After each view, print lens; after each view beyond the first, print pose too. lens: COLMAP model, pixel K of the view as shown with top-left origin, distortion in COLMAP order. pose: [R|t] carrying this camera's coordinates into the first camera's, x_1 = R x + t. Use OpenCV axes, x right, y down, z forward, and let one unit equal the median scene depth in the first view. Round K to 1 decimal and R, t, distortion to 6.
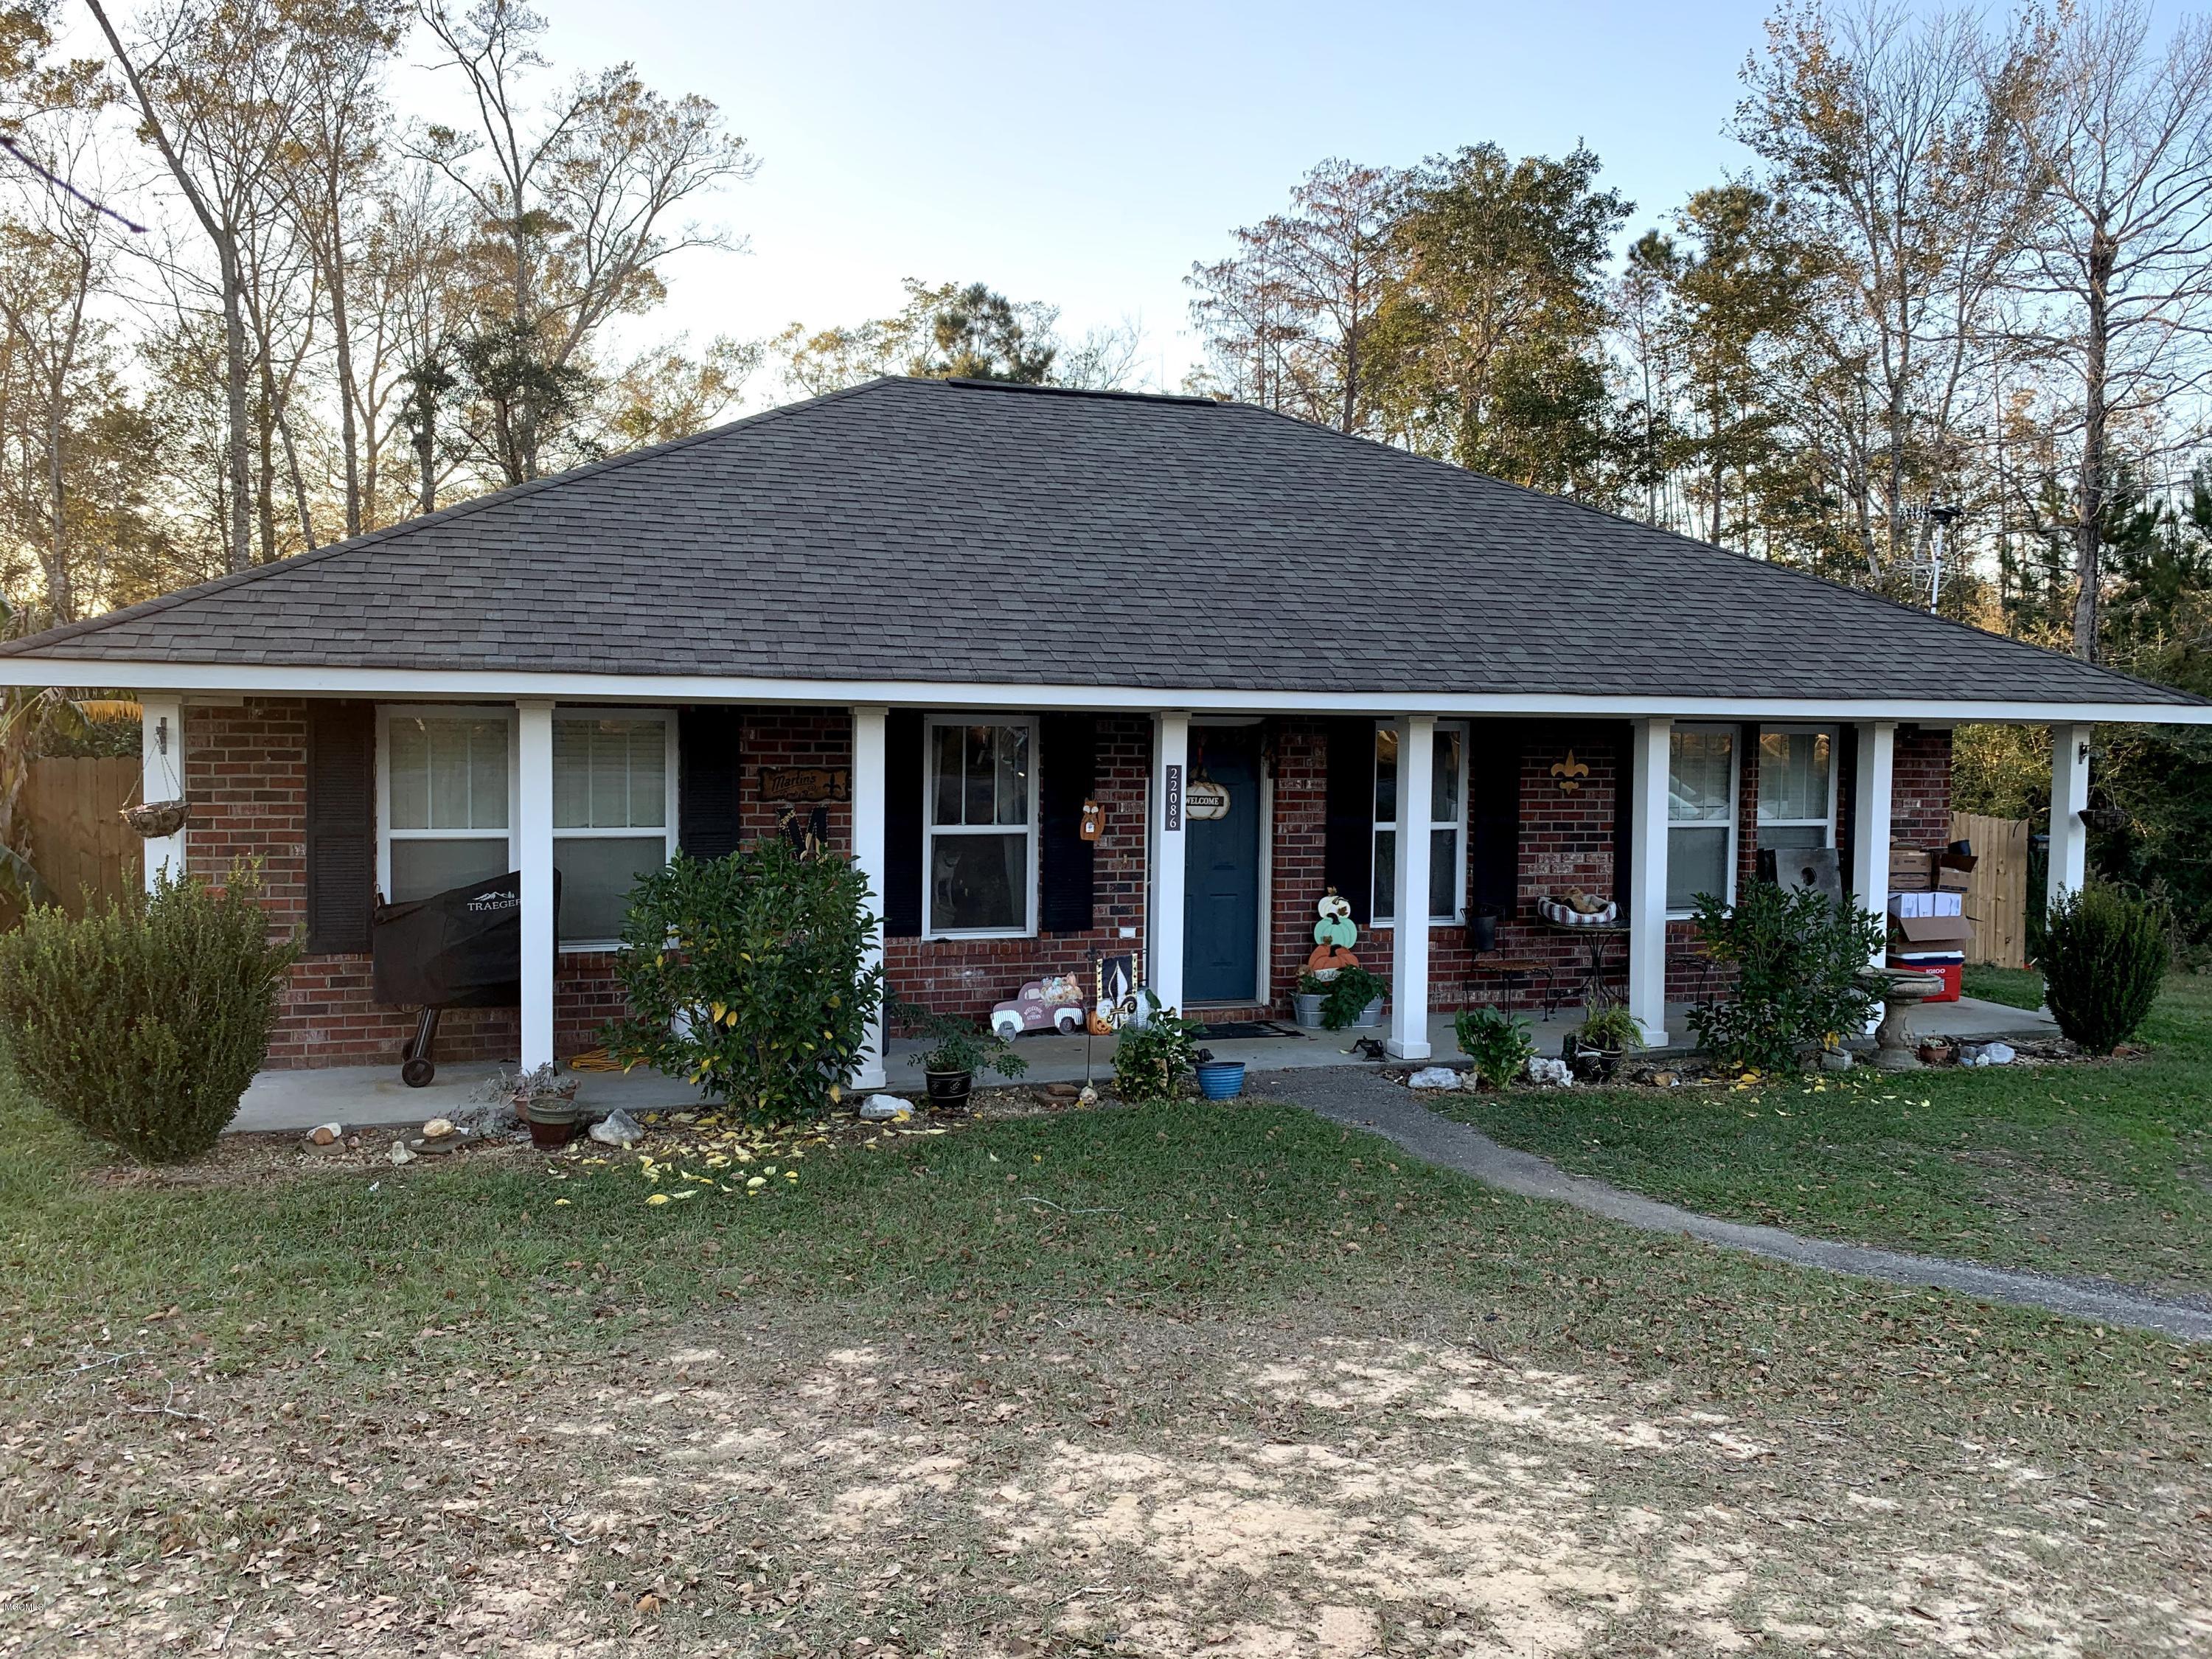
lens RADIAL K [[1698.7, 0, 1103.1], [0, 1698.7, 827.9], [0, 0, 1]] dist [0.027902, -0.031161]
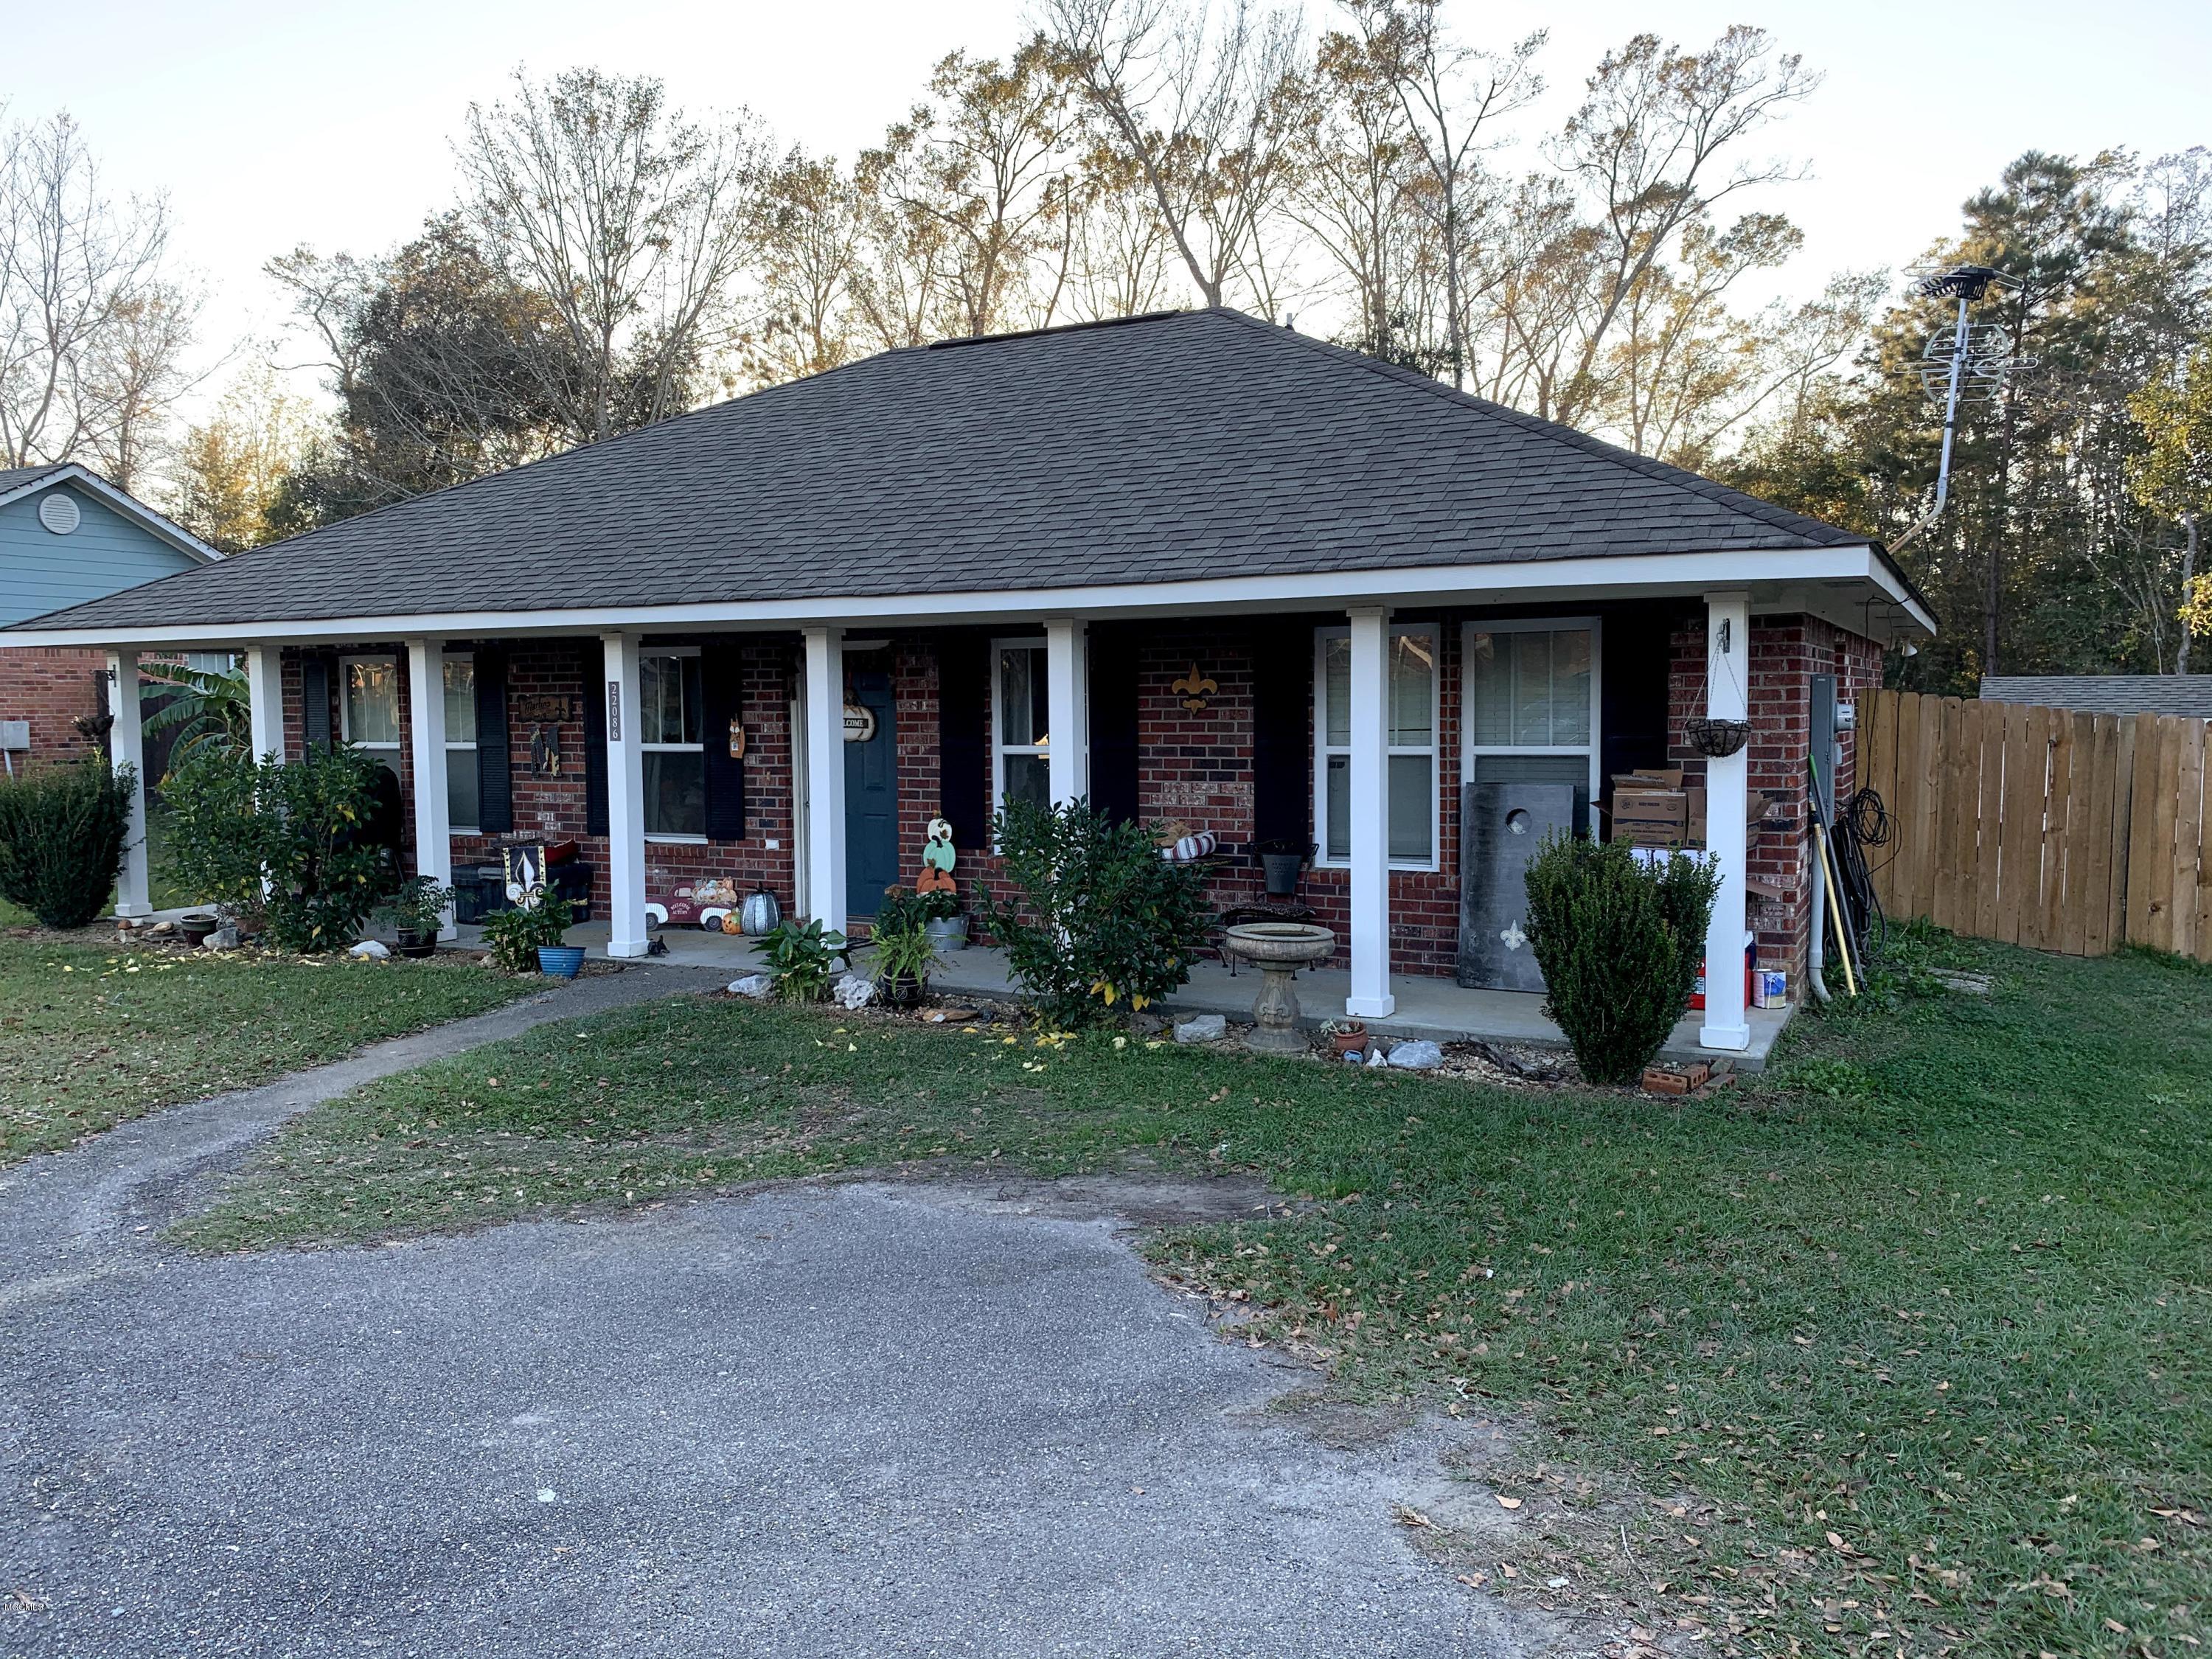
lens RADIAL K [[1698.7, 0, 1104.8], [0, 1698.7, 831.9], [0, 0, 1]] dist [0.027902, -0.031161]
pose [[0.697331, 0.034021, -0.715941, 0.909159], [-0.025948, 0.999416, 0.022218, 0.023374], [0.716279, 0.003084, 0.697807, 0.381426]]
